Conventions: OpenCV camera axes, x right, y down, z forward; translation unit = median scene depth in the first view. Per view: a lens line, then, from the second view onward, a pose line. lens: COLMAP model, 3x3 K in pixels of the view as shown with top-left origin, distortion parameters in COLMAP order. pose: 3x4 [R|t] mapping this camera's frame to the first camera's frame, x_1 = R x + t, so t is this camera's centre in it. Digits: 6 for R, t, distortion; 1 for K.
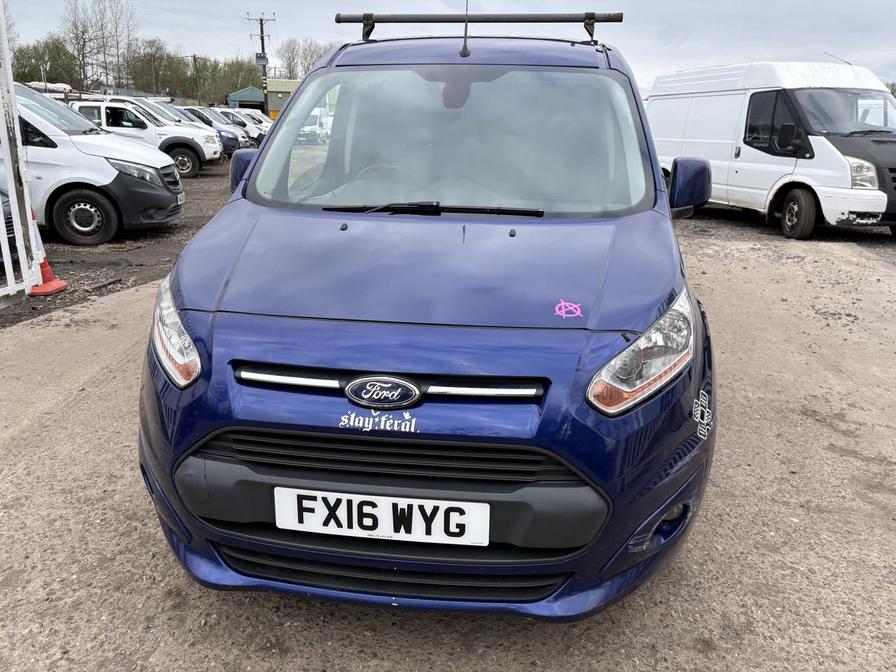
lens RADIAL K [[674.2, 0, 448.6], [0, 674.2, 333.4], [0, 0, 1]] dist [0.052778, -0.086290]
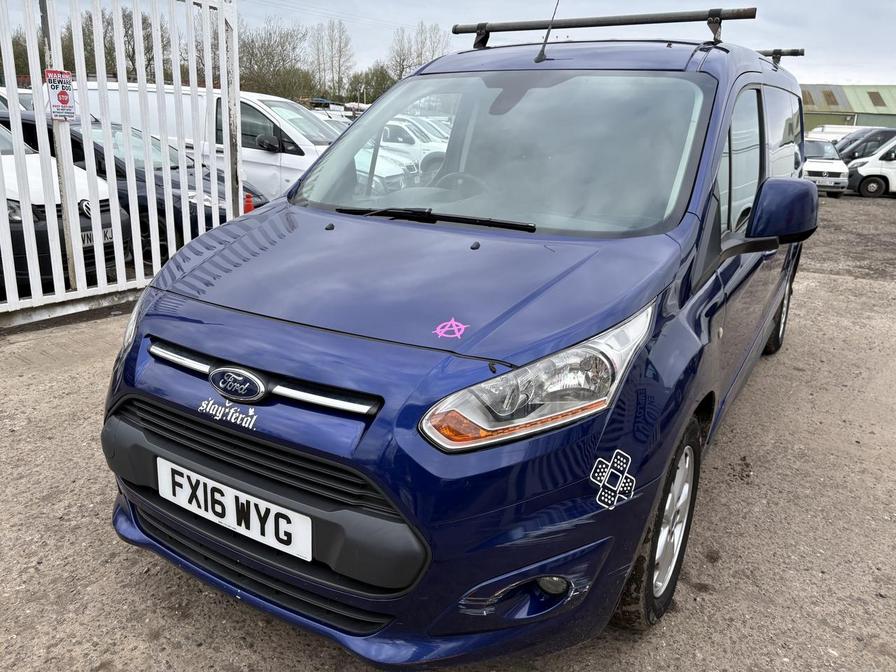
lens RADIAL K [[669.1, 0, 446.9], [0, 669.1, 338.2], [0, 0, 1]] dist [0.053021, -0.070555]
pose [[0.913186, 0.132041, -0.385561, 0.551156], [-0.139564, 0.990176, 0.008548, -0.032306], [0.382902, 0.046004, 0.922643, 0.183671]]
